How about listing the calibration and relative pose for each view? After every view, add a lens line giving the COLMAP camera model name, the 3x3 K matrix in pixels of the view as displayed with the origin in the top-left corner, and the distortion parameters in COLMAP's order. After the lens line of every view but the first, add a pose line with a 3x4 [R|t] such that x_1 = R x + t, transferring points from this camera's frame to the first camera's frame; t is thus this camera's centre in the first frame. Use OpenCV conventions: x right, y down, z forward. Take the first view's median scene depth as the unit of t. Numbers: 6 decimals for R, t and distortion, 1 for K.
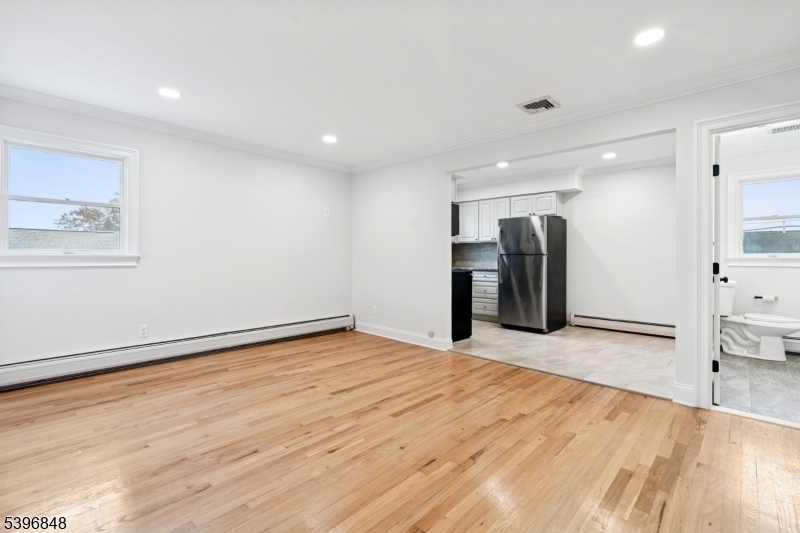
lens RADIAL K [[364.5, 0, 404.0], [0, 364.5, 255.7], [0, 0, 1]] dist [-0.008898, 0.000438]
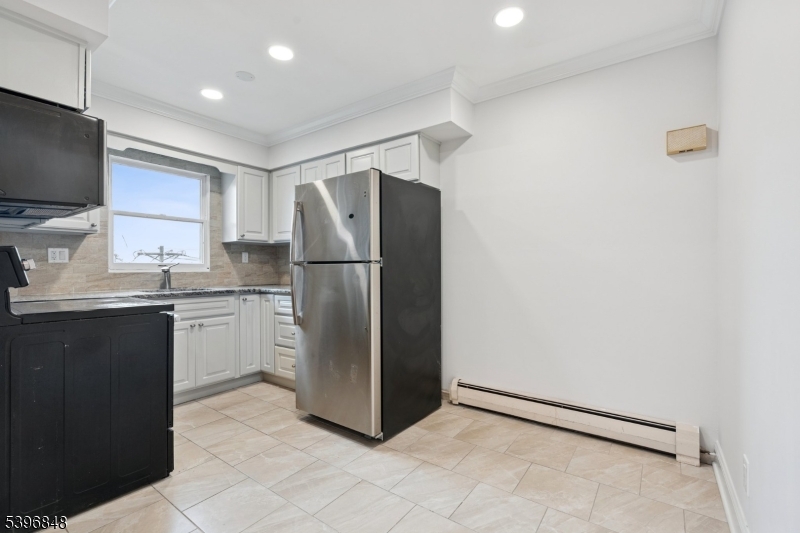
lens RADIAL K [[358.0, 0, 400.0], [0, 358.0, 266.5], [0, 0, 1]] dist [-0.001231, 0.000043]
pose [[0.992479, -0.005513, 0.122293, 0.331858], [0.005399, 0.999985, 0.001264, 0.002788], [-0.122299, -0.000594, 0.992493, 0.523075]]
